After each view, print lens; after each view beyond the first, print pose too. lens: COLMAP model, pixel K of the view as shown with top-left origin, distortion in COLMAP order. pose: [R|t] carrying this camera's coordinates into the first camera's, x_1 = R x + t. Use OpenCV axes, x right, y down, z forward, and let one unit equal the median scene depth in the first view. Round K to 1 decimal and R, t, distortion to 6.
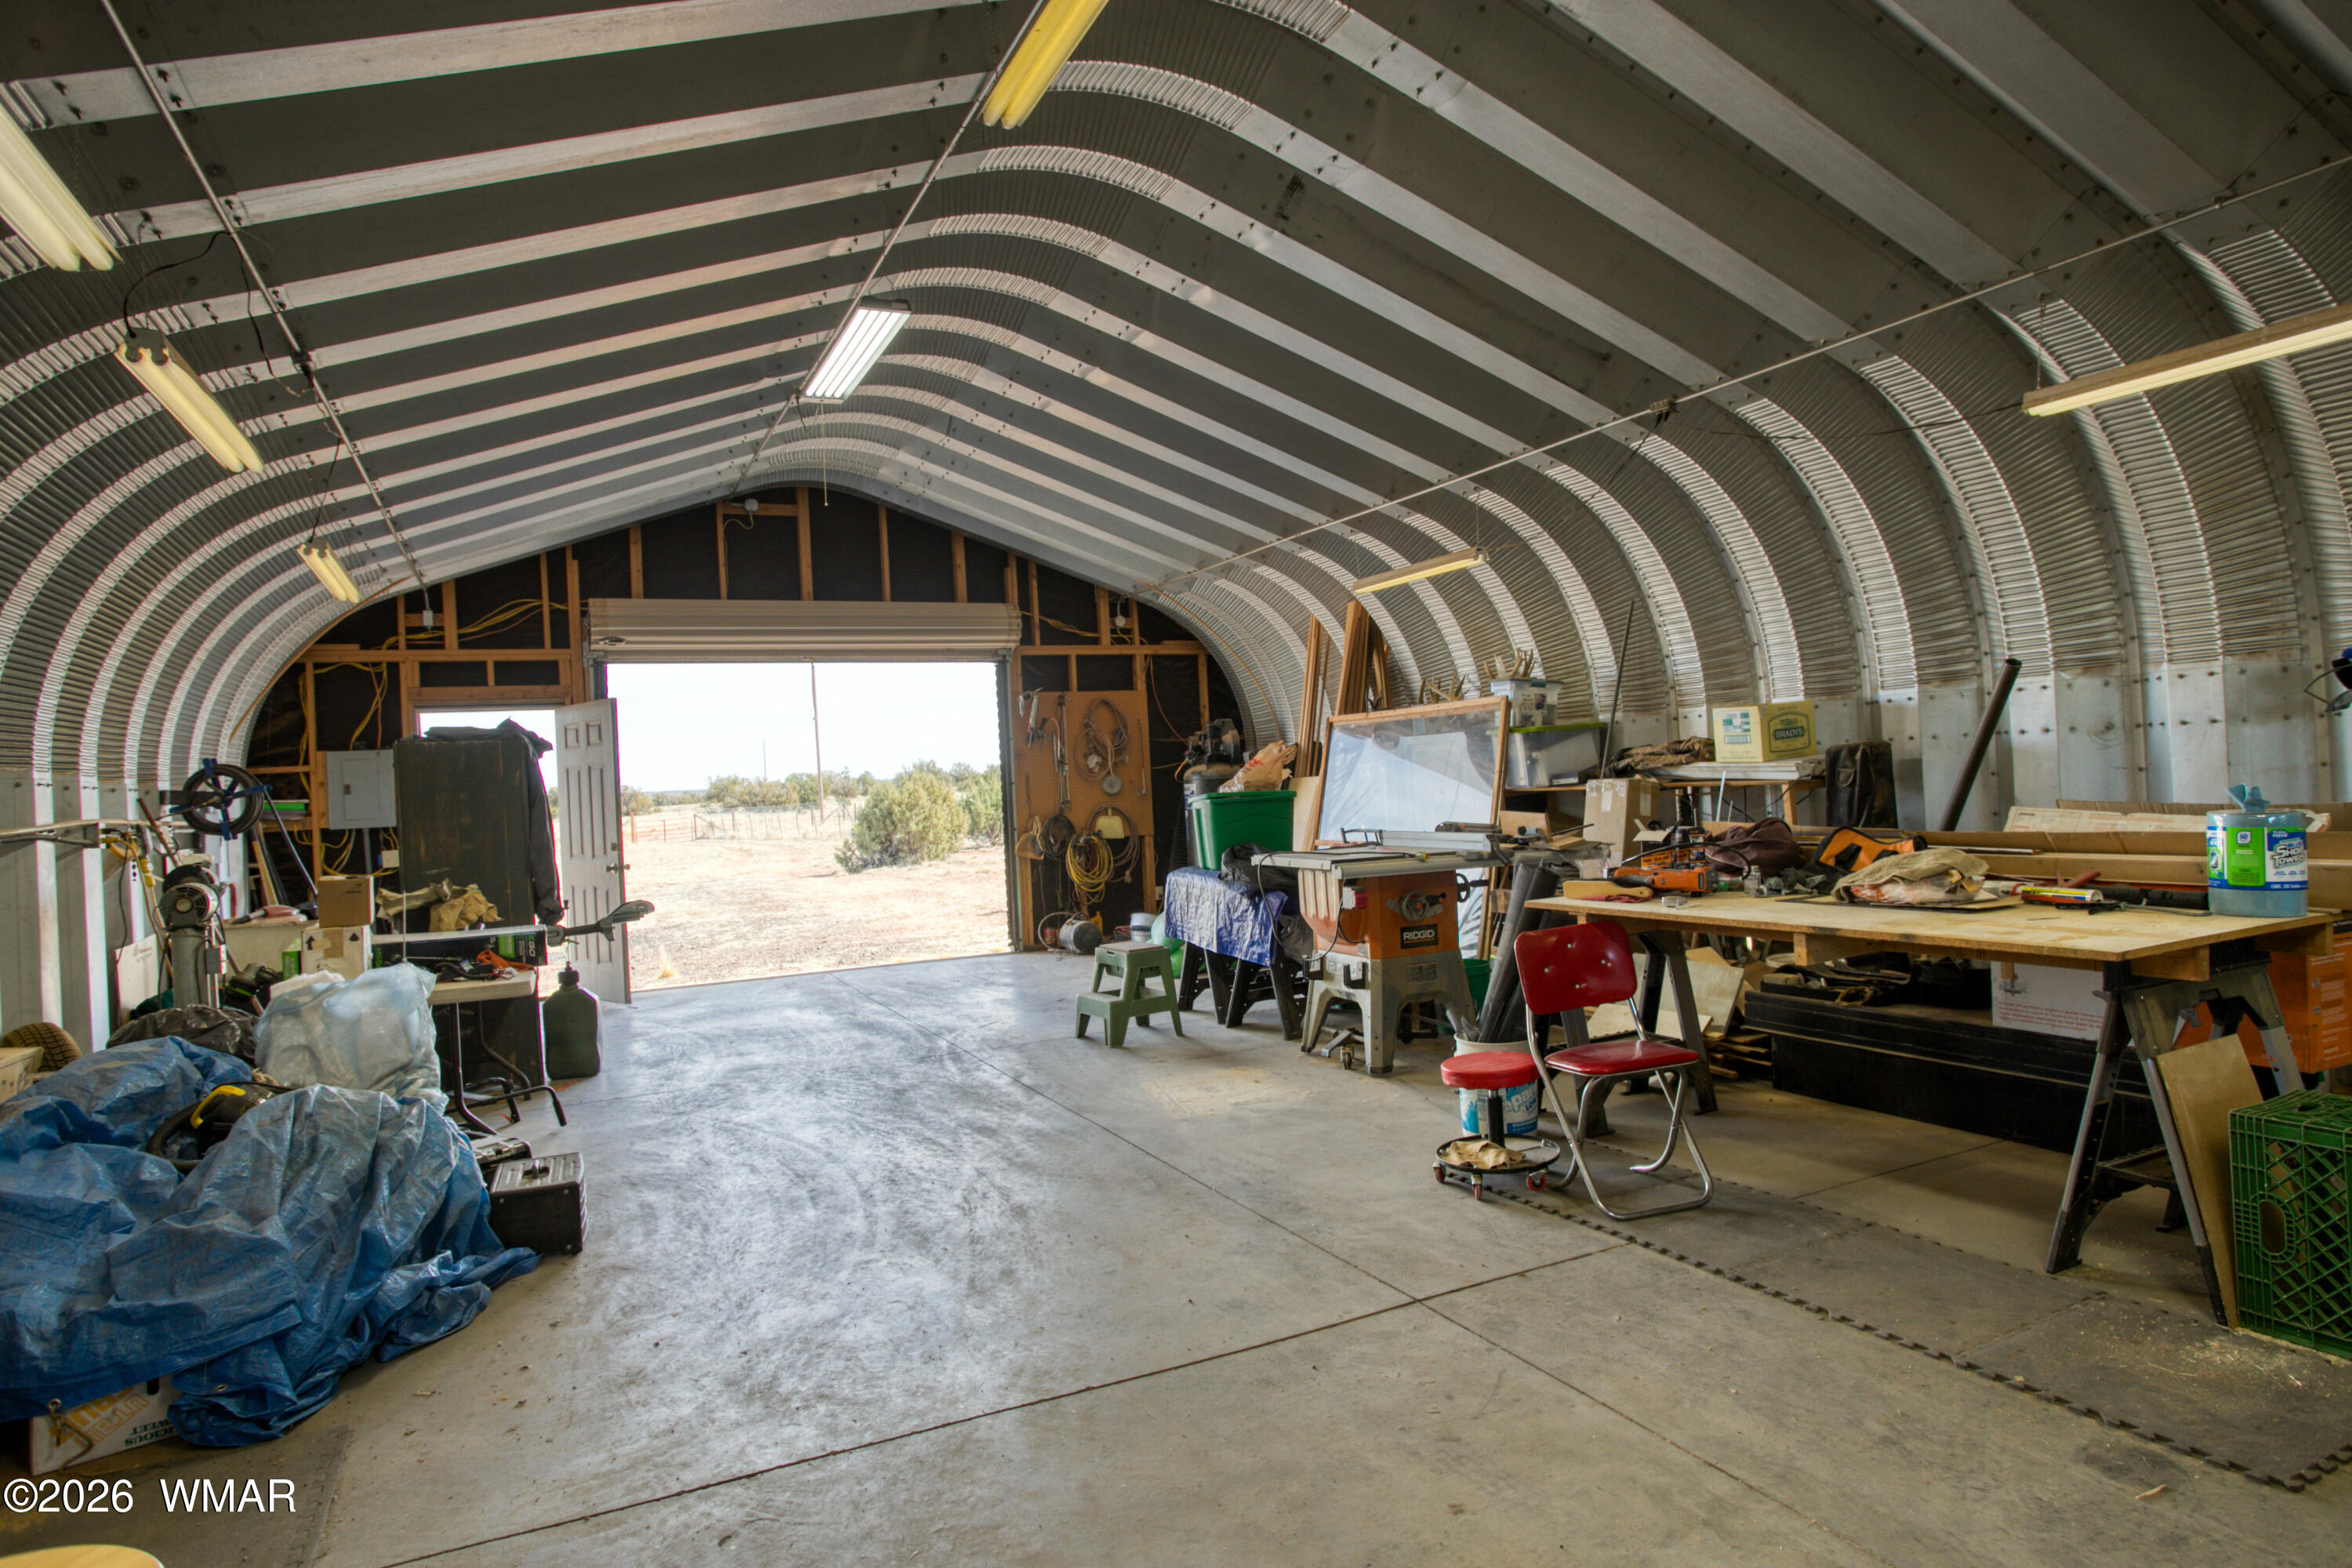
lens RADIAL K [[1372.1, 0, 1176.0], [0, 1372.1, 784.0], [0, 0, 1]] dist [-0.031699, 0.002141]
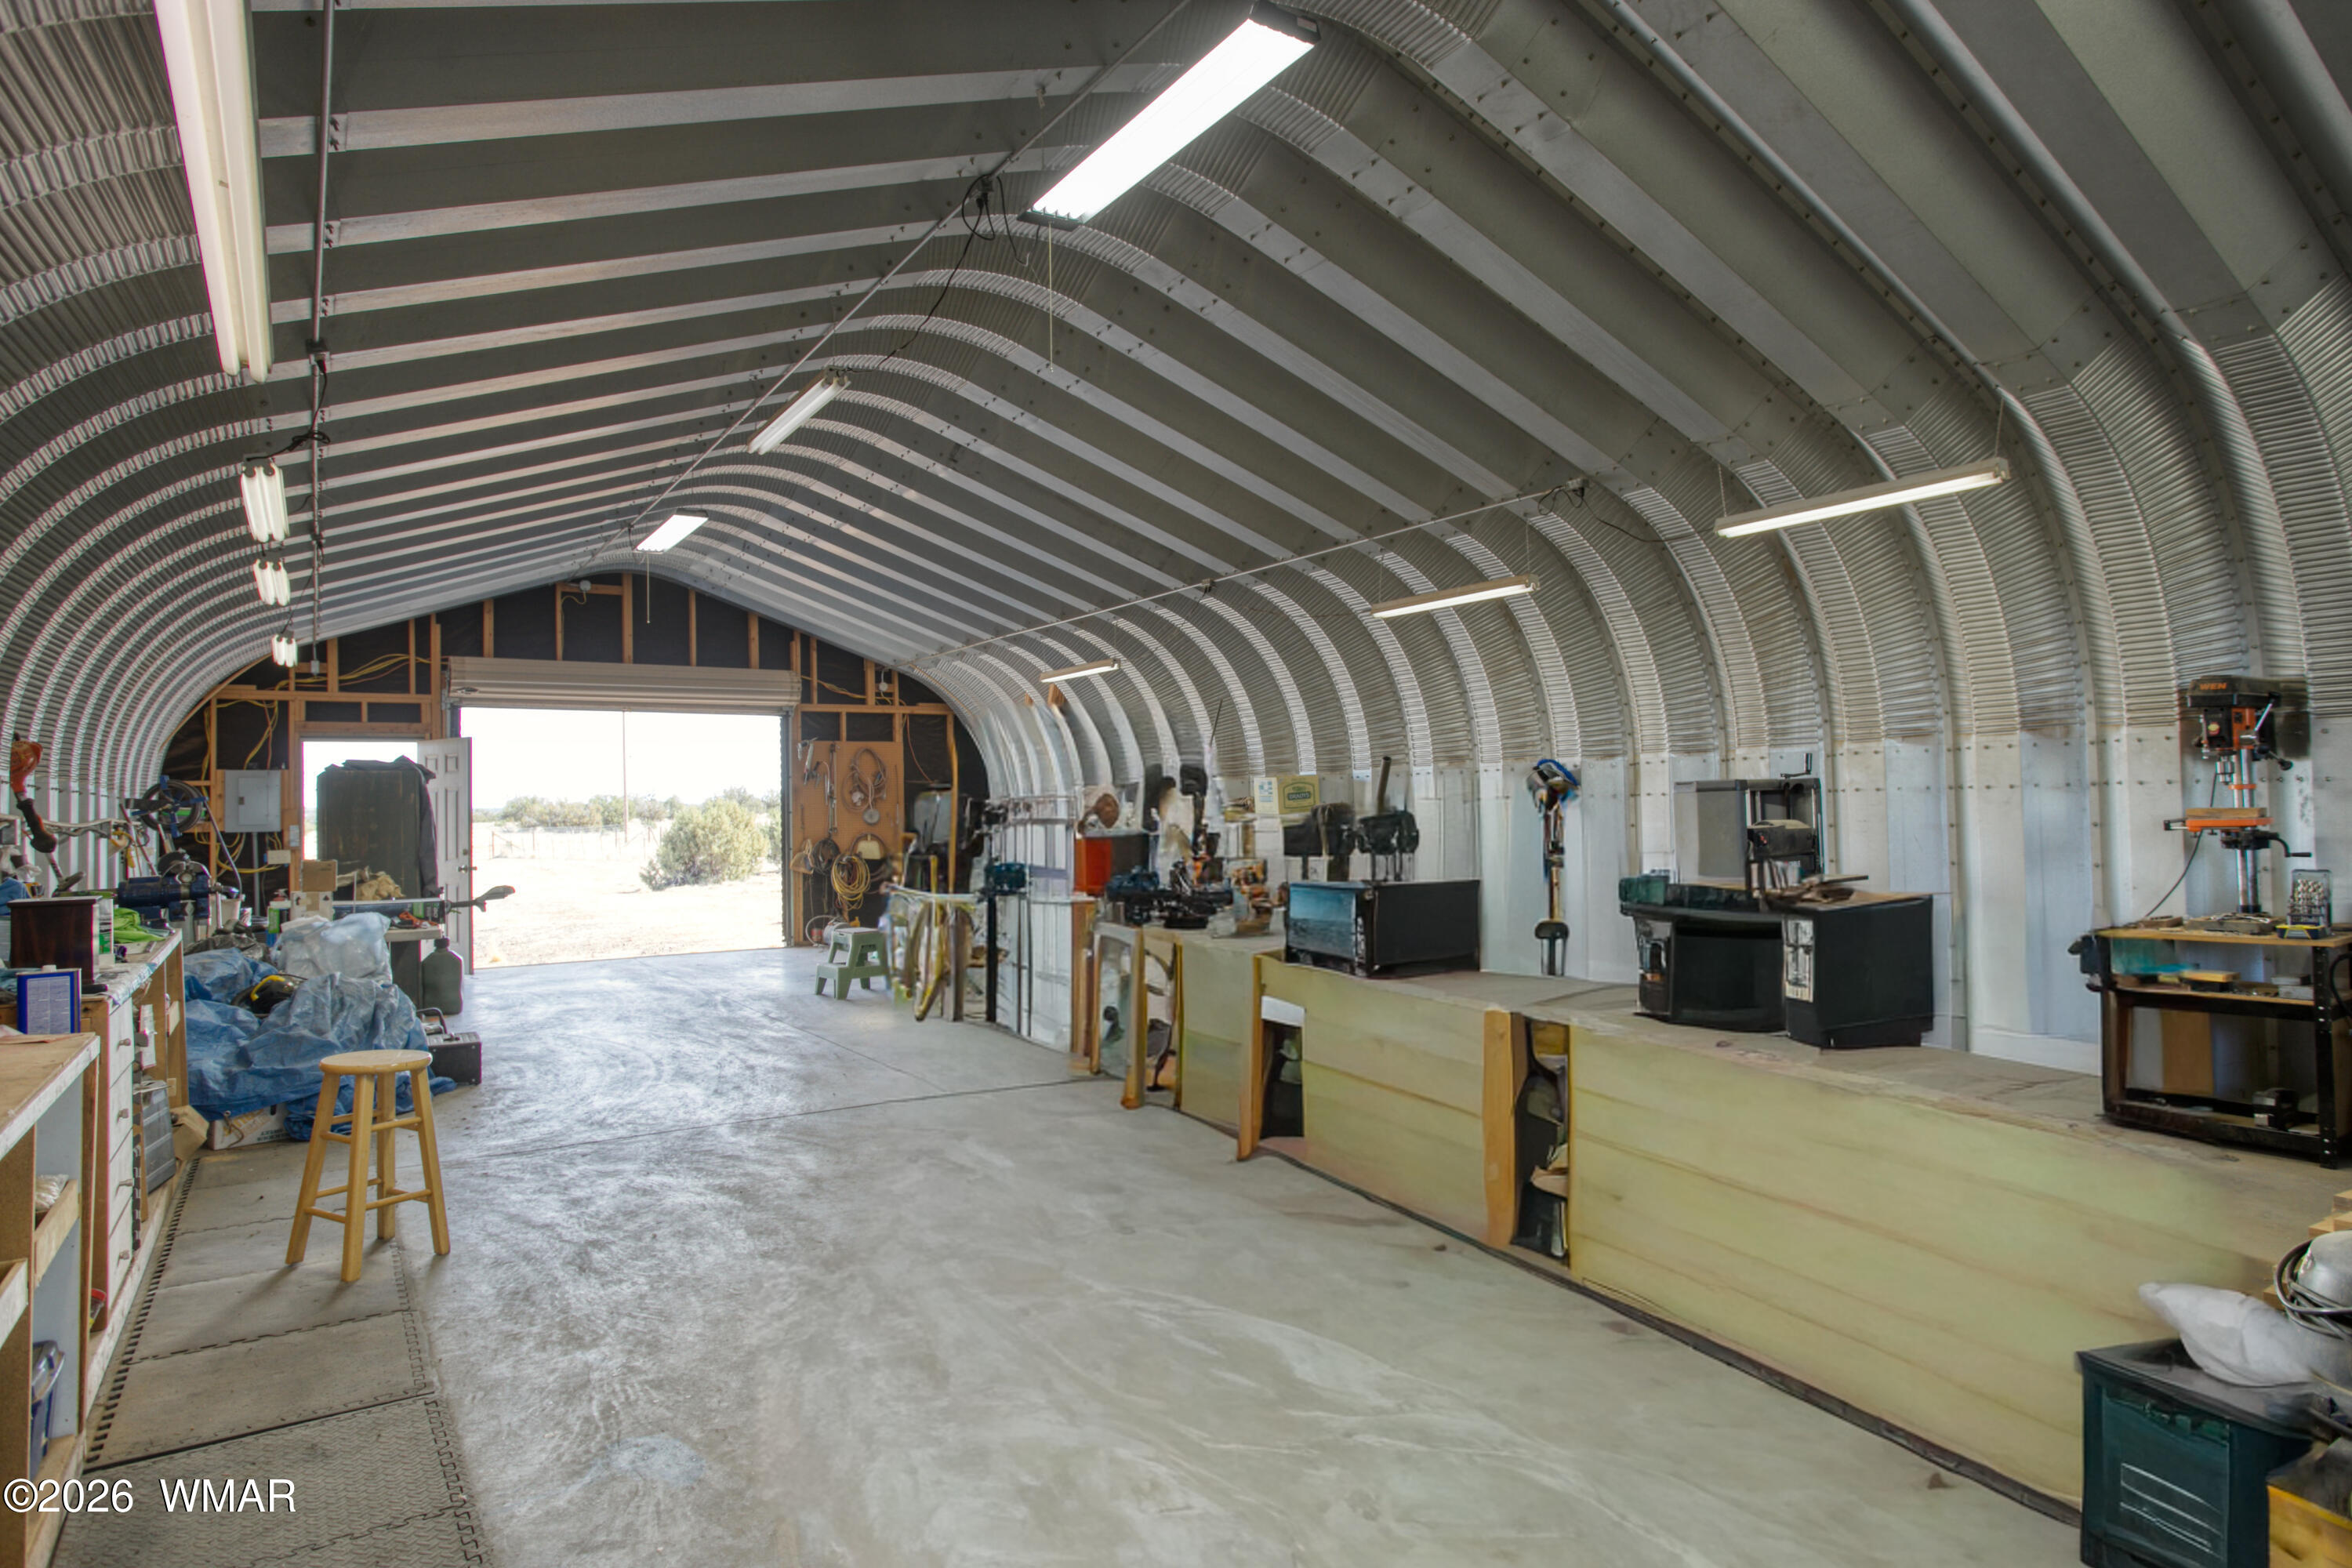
lens RADIAL K [[1372.1, 0, 1176.0], [0, 1372.1, 784.0], [0, 0, 1]] dist [-0.031699, 0.002141]
pose [[0.991134, 0.033460, 0.128582, 0.080303], [-0.030077, 0.999151, -0.028159, -0.002225], [-0.129415, 0.024042, 0.991299, -0.338856]]
